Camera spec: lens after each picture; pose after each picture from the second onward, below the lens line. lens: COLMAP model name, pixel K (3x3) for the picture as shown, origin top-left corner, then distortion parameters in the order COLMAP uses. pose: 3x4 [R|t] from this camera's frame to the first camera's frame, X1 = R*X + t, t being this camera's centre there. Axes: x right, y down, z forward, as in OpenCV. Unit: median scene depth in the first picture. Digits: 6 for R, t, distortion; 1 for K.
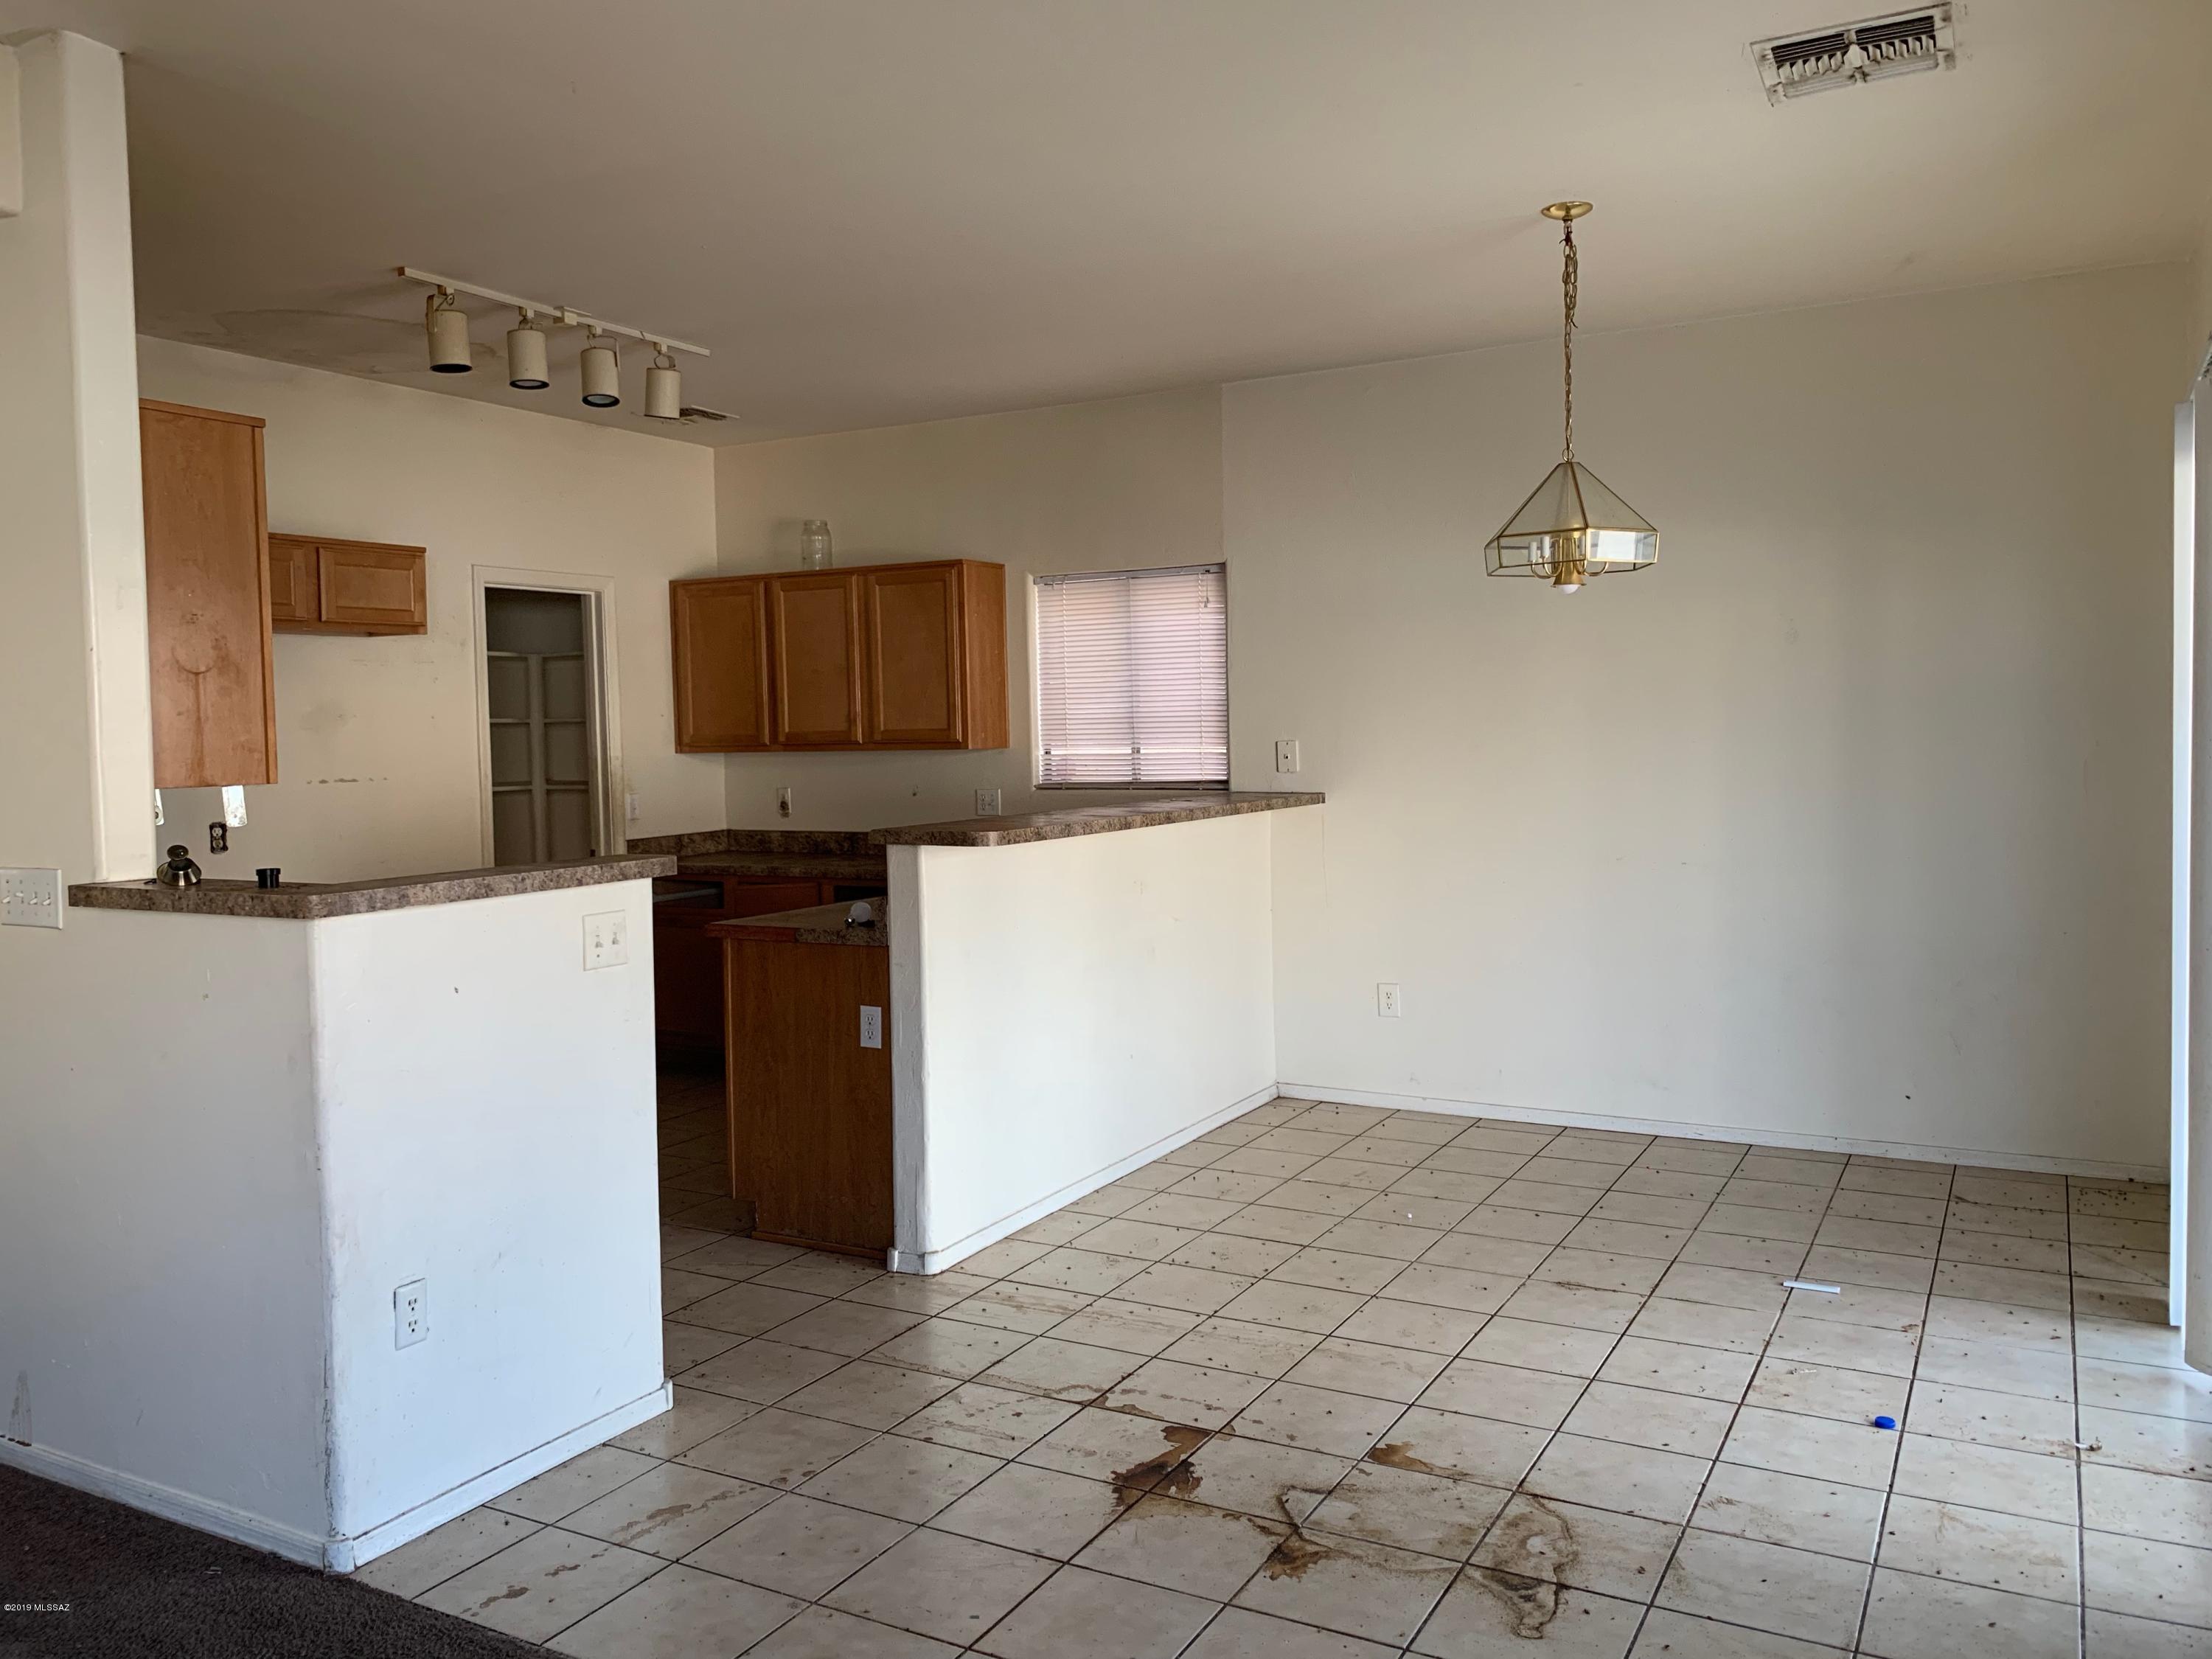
lens RADIAL K [[1710.0, 0, 1147.1], [0, 1710.0, 818.6], [0, 0, 1]] dist [0.041154, -0.062332]
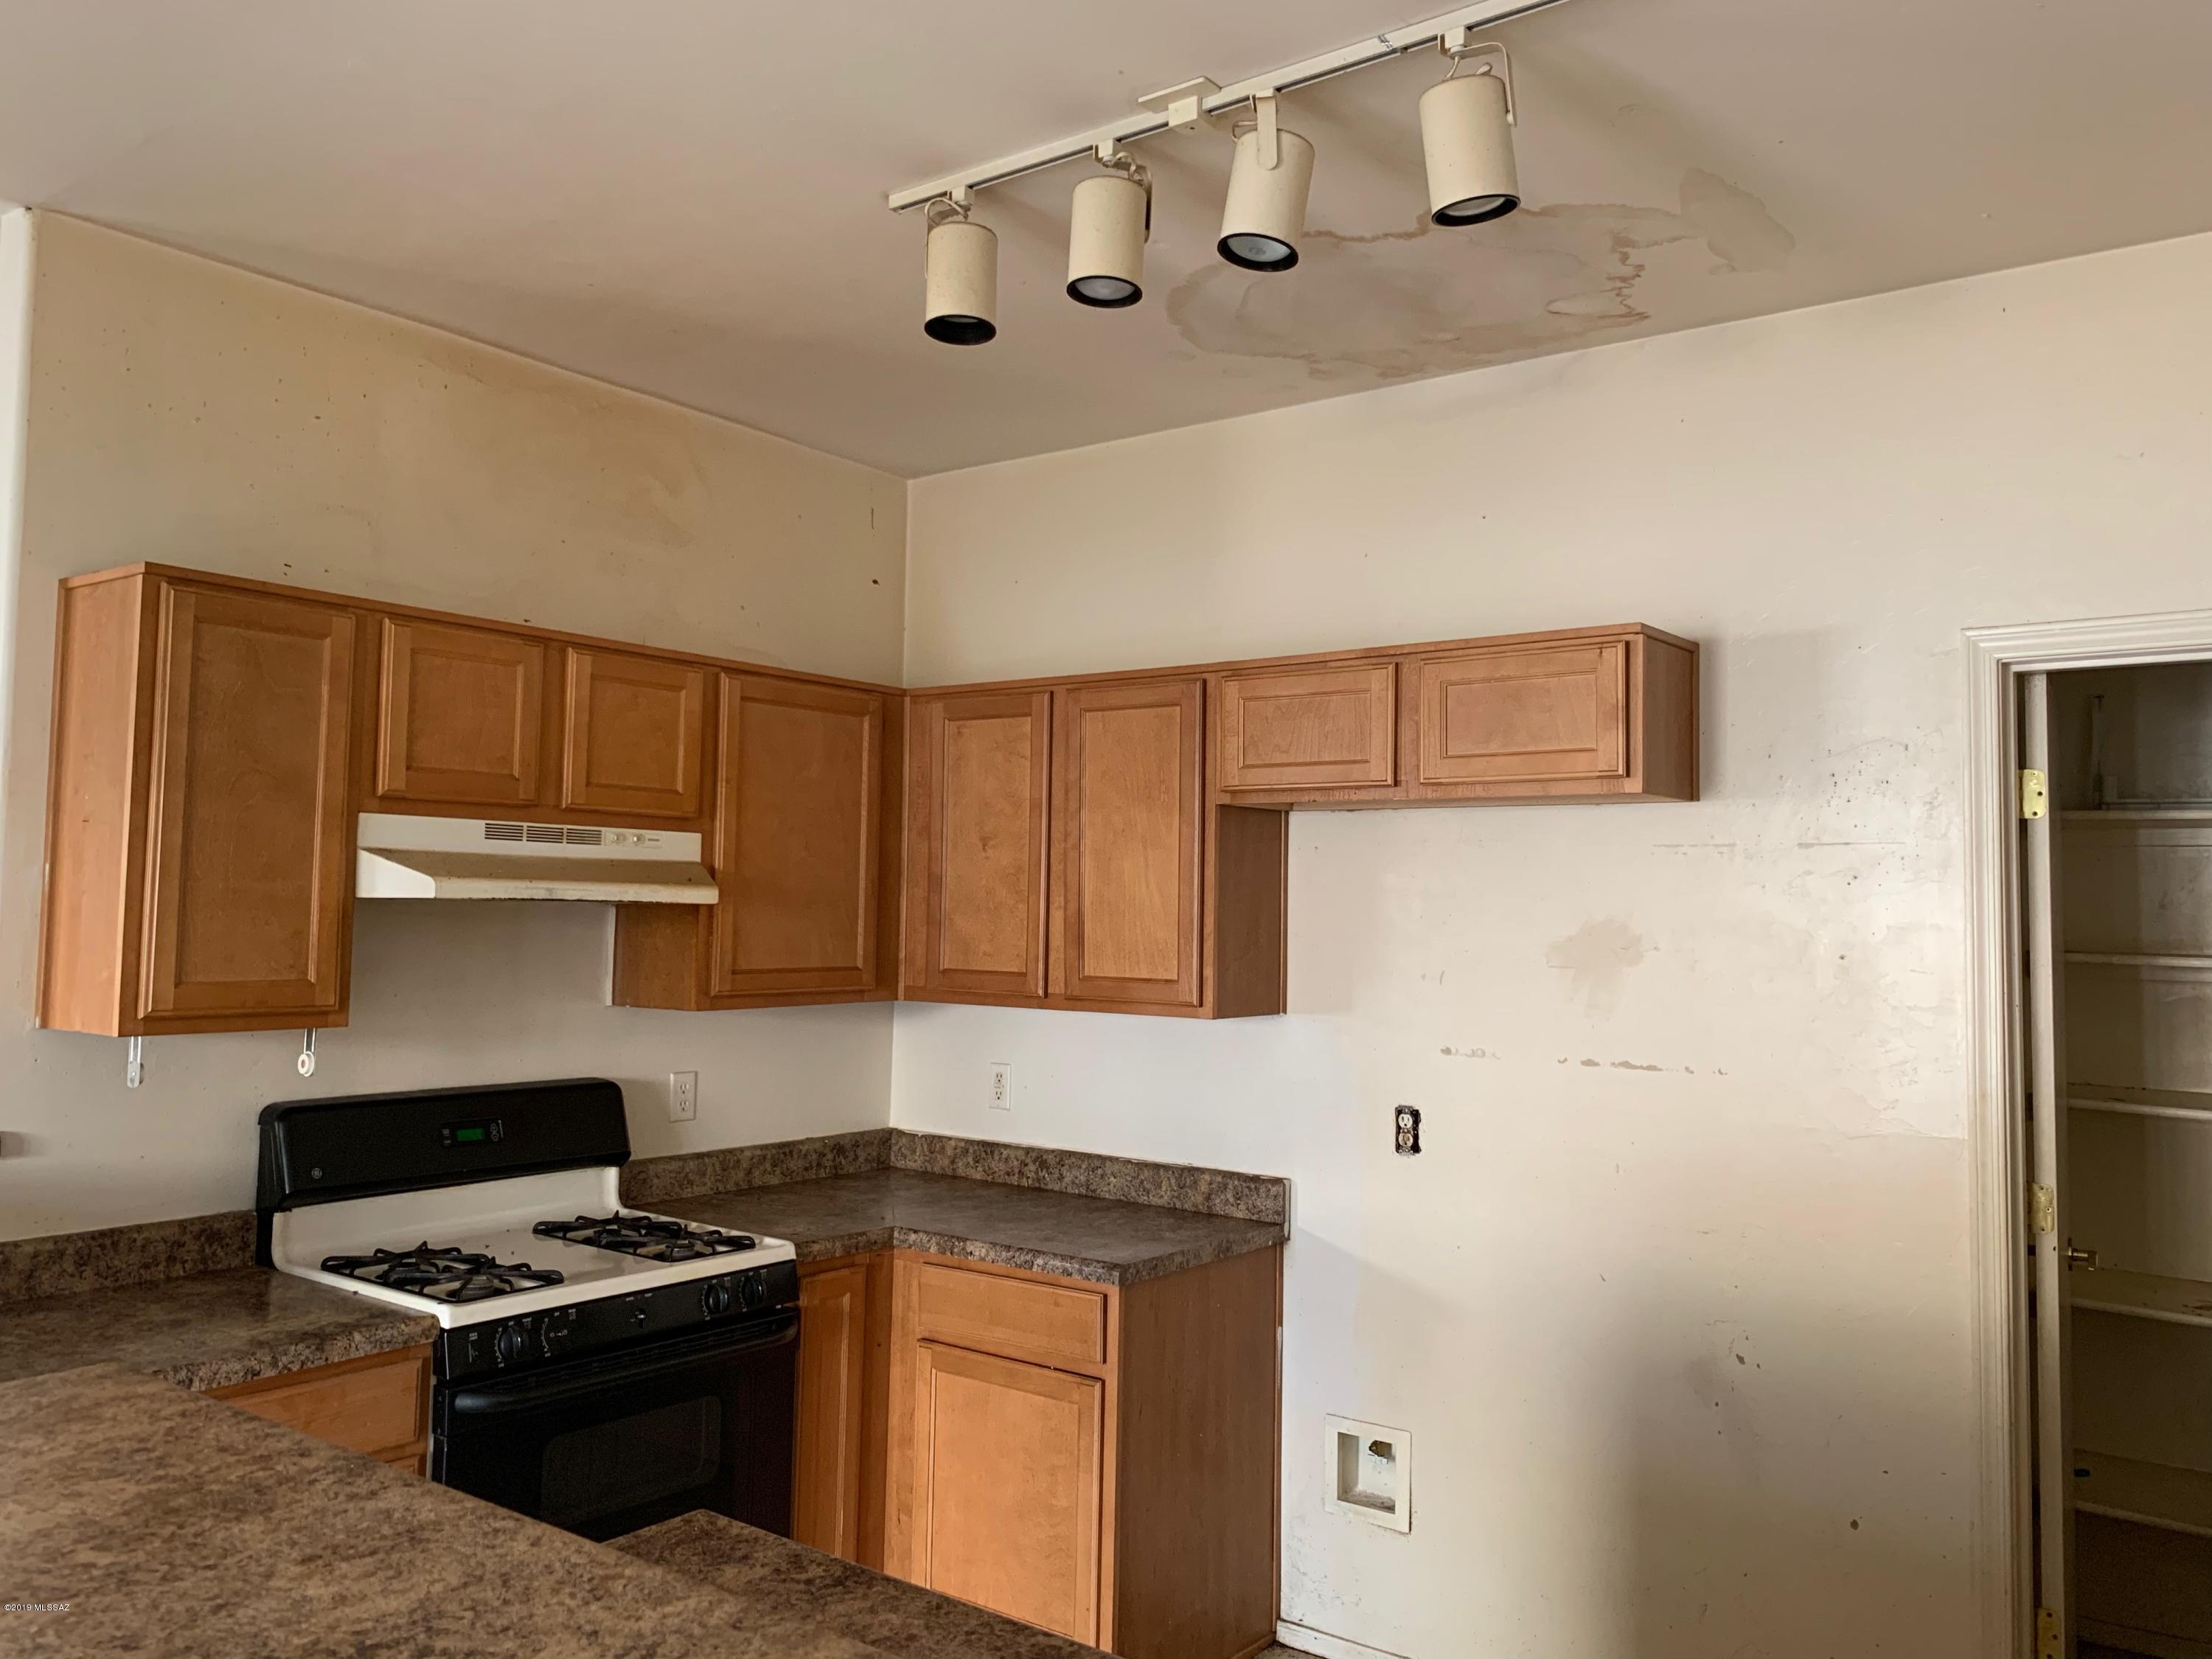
lens RADIAL K [[1710.0, 0, 1106.5], [0, 1710.0, 819.5], [0, 0, 1]] dist [0.041154, -0.062332]
pose [[-0.167668, -0.034284, -0.985247, 0.089341], [-0.070770, 0.997235, -0.022657, -0.066275], [0.983300, 0.065927, -0.169631, 0.803906]]
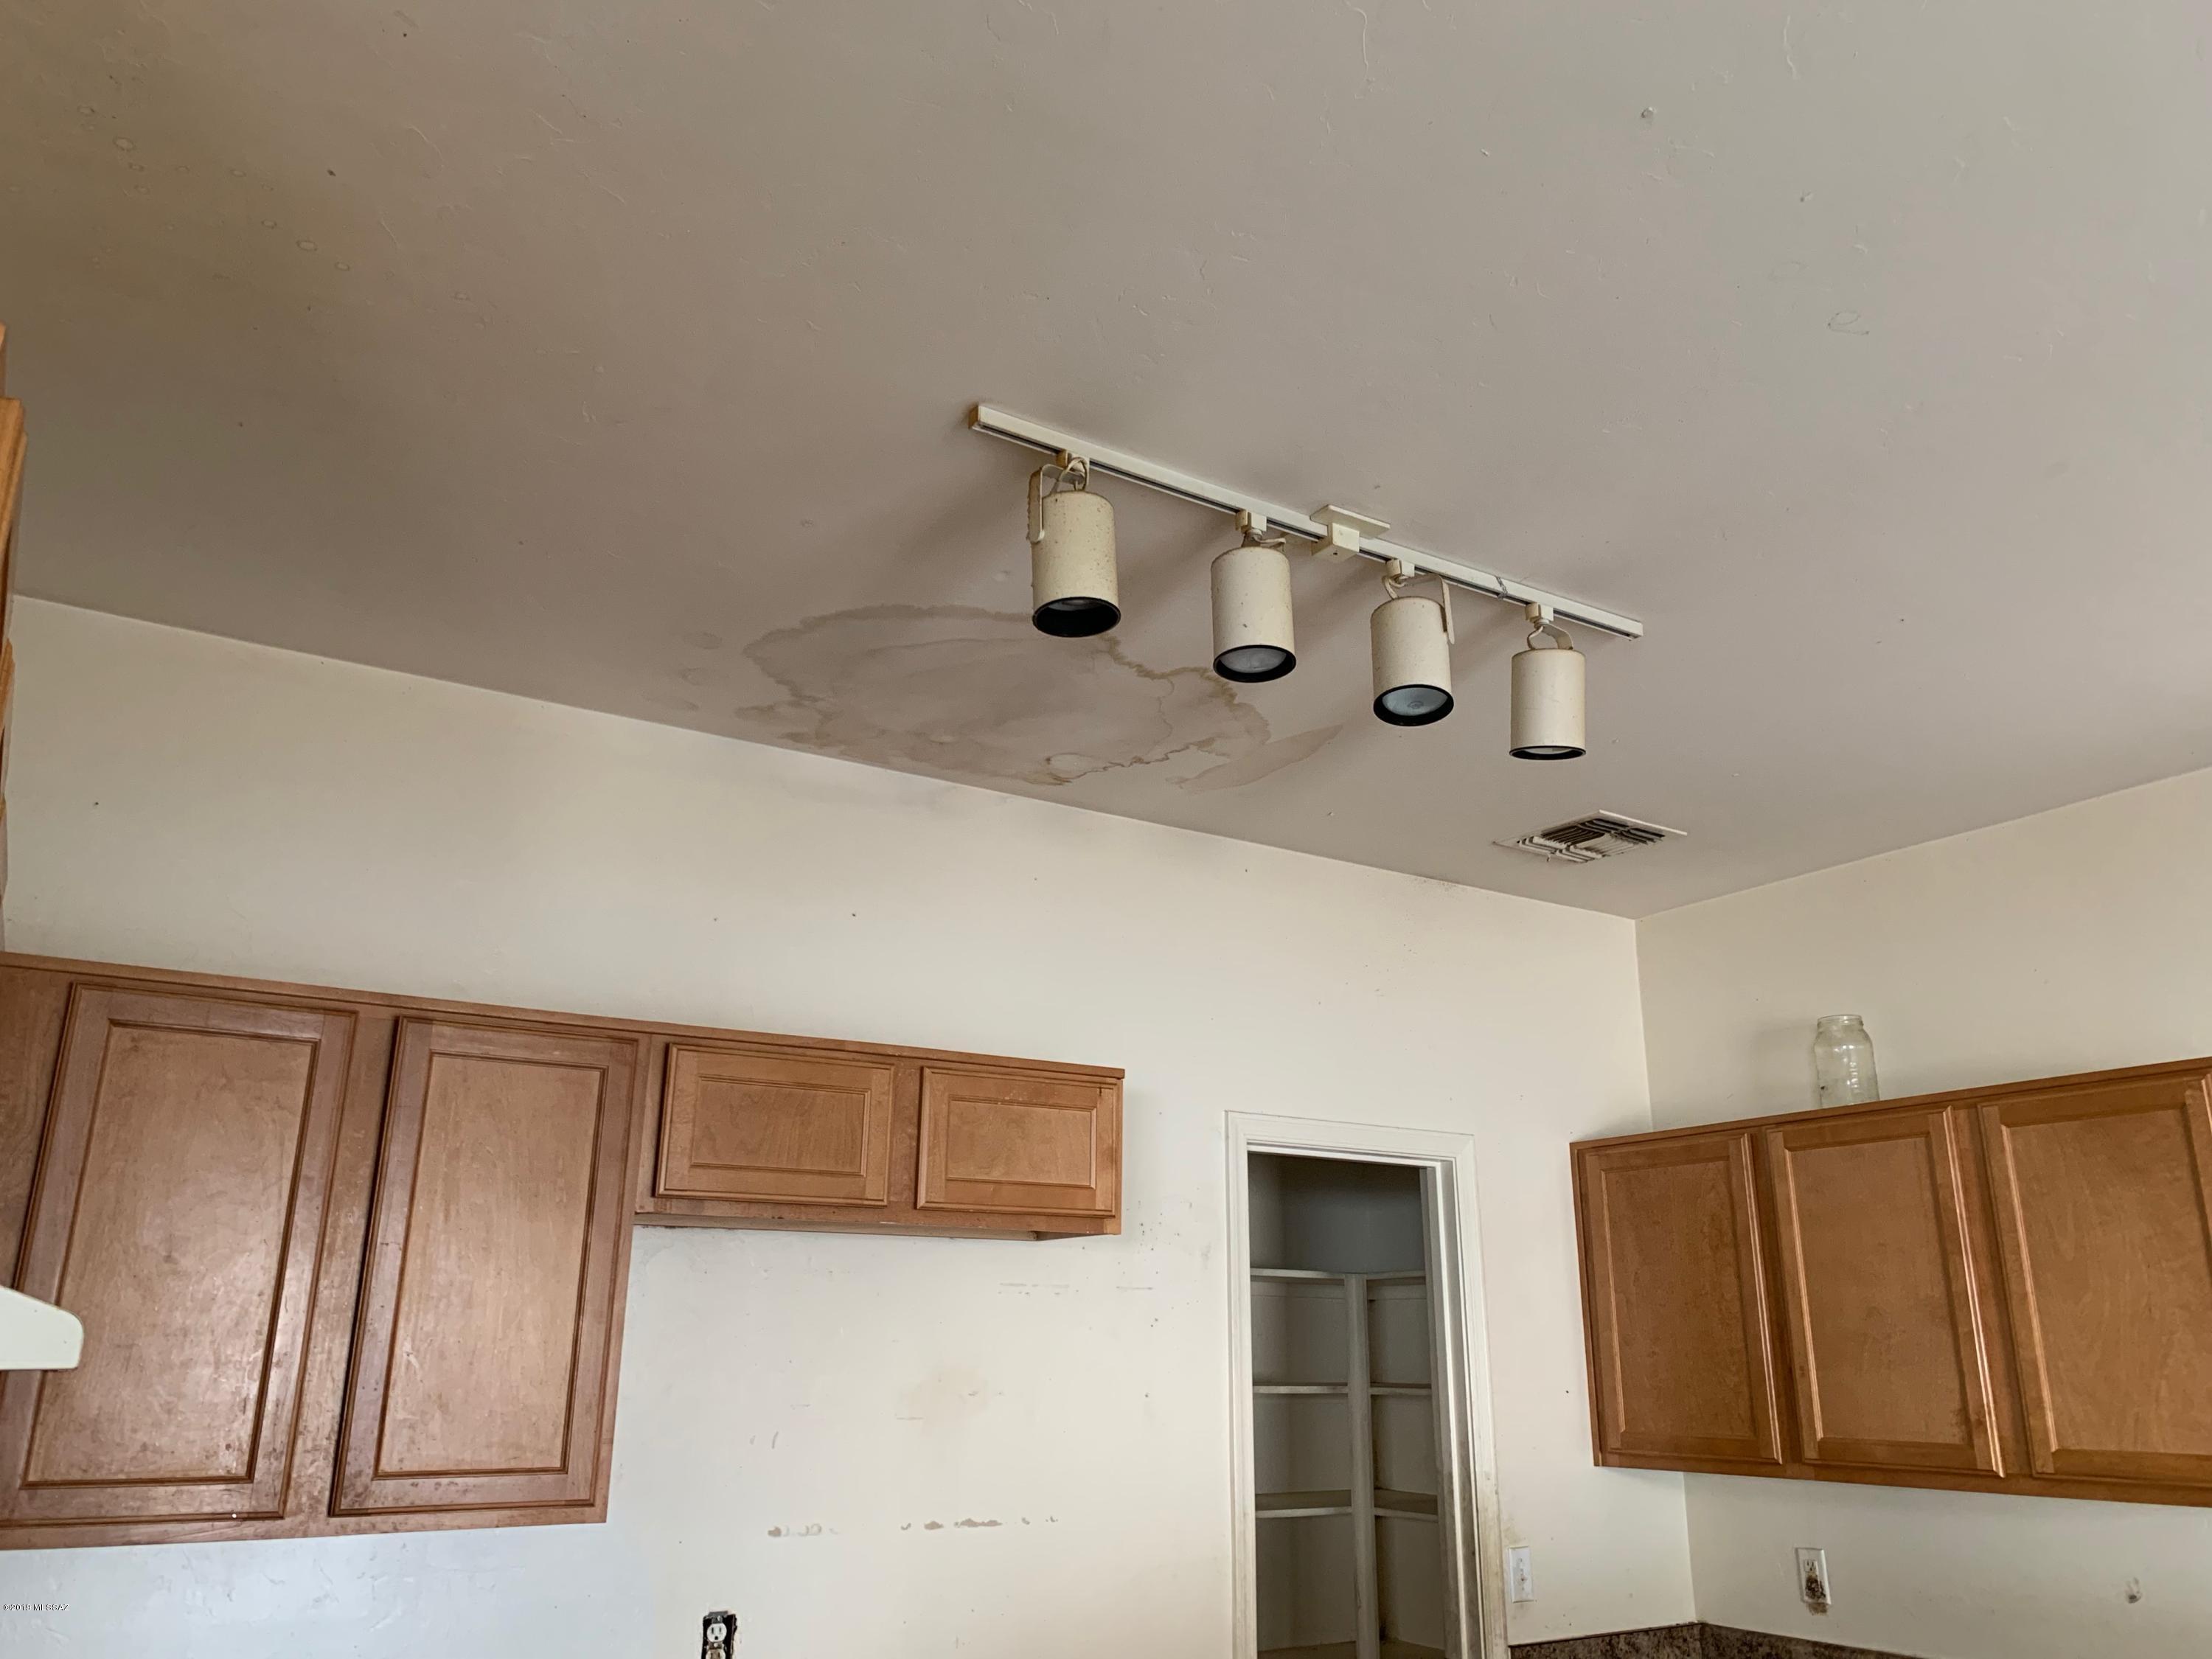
lens RADIAL K [[1710.0, 0, 1105.2], [0, 1710.0, 807.2], [0, 0, 1]] dist [0.041154, -0.062332]
pose [[0.866088, -0.129893, -0.482721, -0.131417], [-0.050521, 0.937963, -0.343036, -0.042671], [0.497332, 0.321487, 0.805796, 0.459818]]
